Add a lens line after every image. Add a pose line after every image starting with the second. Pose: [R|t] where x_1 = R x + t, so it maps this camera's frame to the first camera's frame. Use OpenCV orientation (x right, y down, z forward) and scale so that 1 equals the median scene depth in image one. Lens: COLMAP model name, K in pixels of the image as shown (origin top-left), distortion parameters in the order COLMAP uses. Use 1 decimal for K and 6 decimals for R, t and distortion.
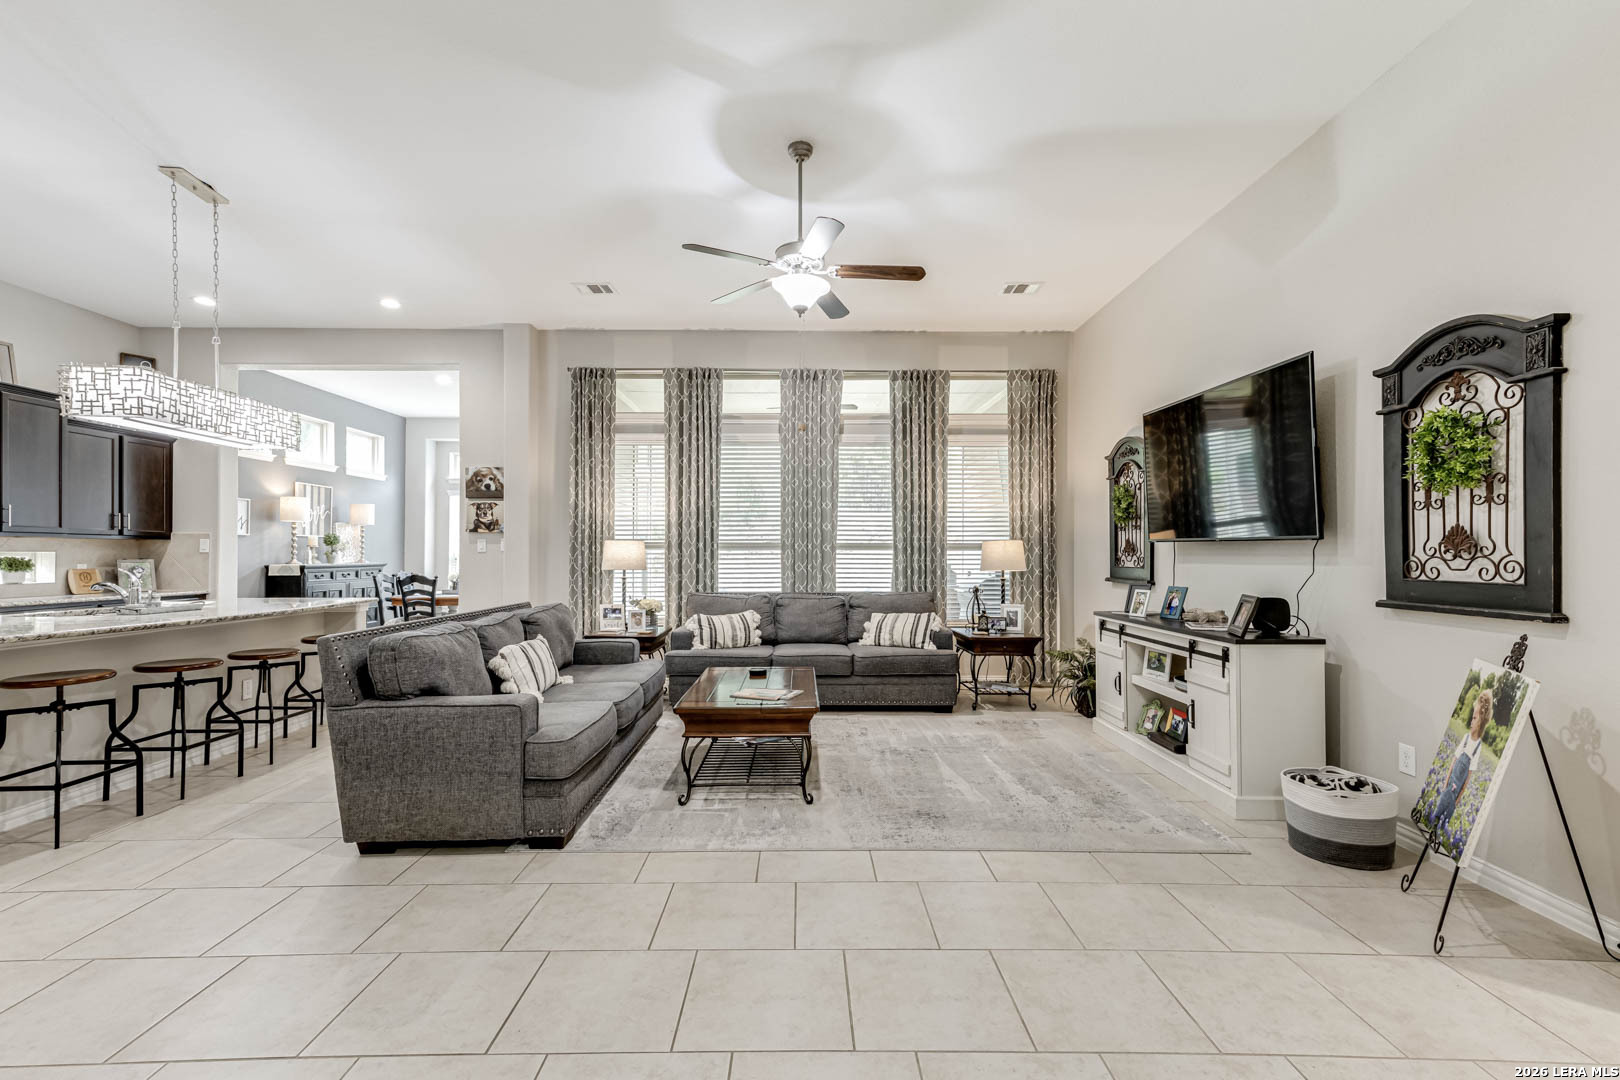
lens RADIAL K [[722.2, 0, 809.5], [0, 722.2, 547.2], [0, 0, 1]] dist [0.023601, 0.000566]
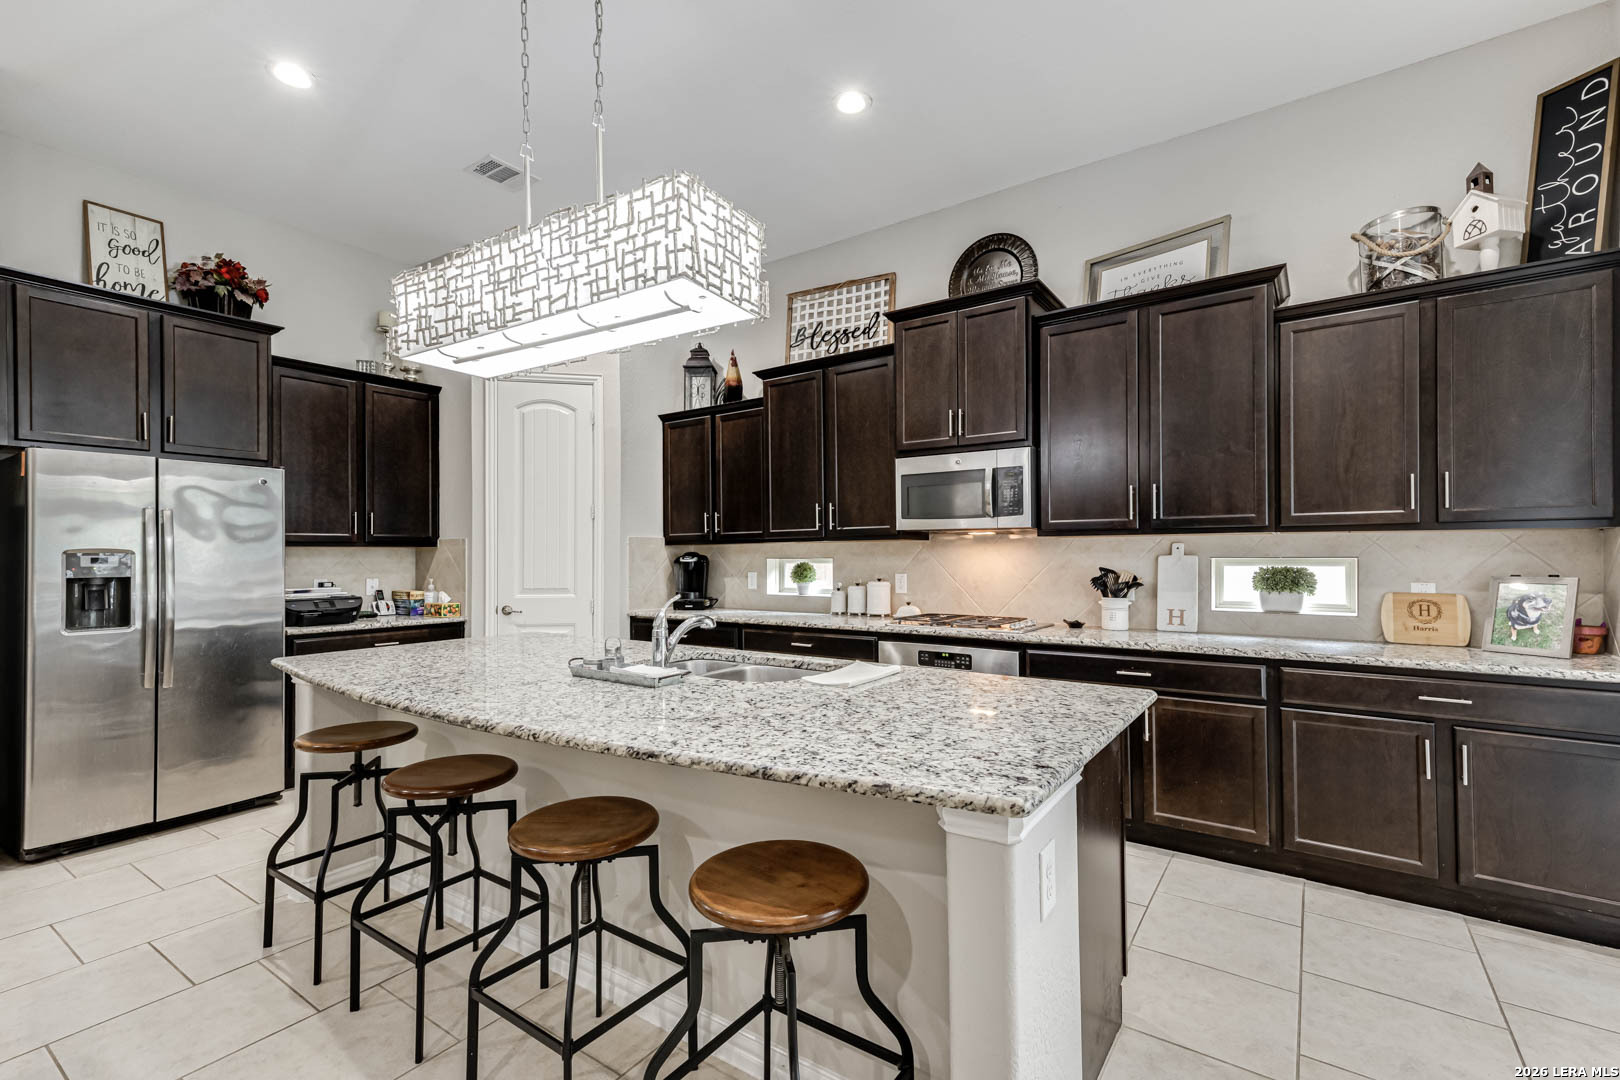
lens RADIAL K [[722.2, 0, 803.9], [0, 722.2, 549.5], [0, 0, 1]] dist [0.023601, 0.000566]
pose [[-0.584683, -0.001611, -0.811260, -0.348972], [0.014565, 0.999816, -0.012482, 0.000712], [0.811131, -0.019114, -0.584552, 0.948932]]
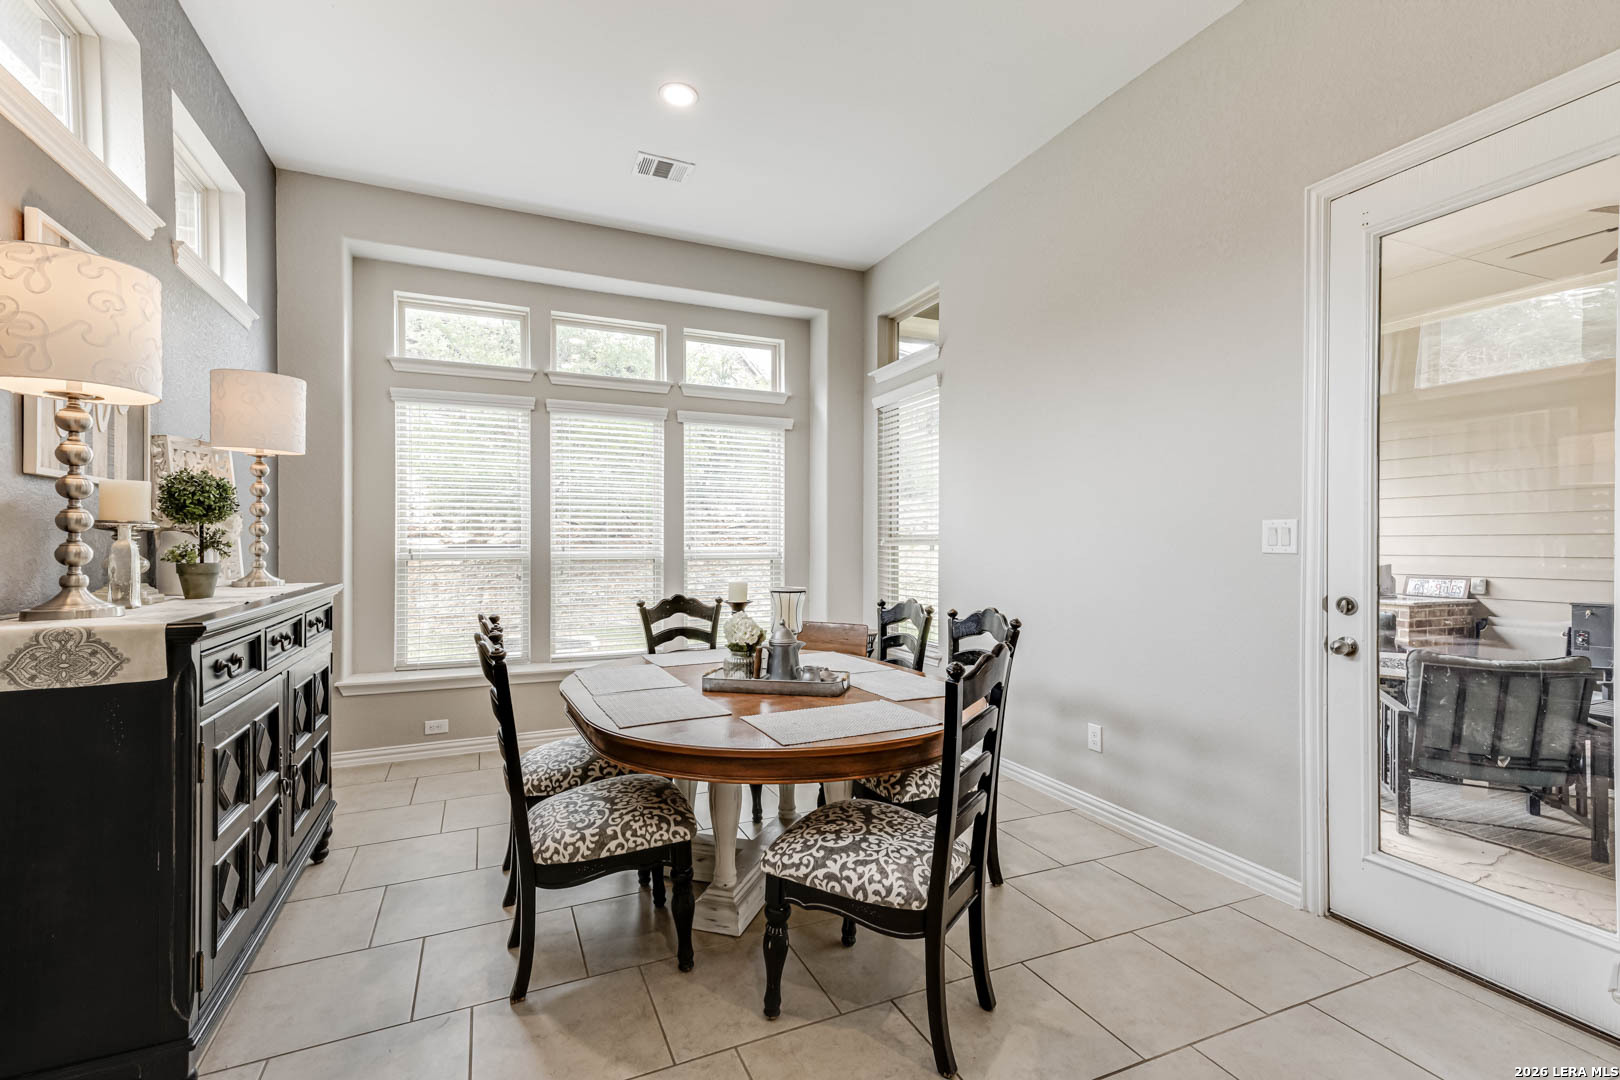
lens RADIAL K [[722.2, 0, 812.7], [0, 722.2, 550.5], [0, 0, 1]] dist [0.023601, 0.000566]
pose [[0.914439, -0.003127, 0.404712, -0.822045], [-0.004432, 0.999833, 0.017741, 0.002348], [-0.404699, -0.018016, 0.914272, 1.009207]]
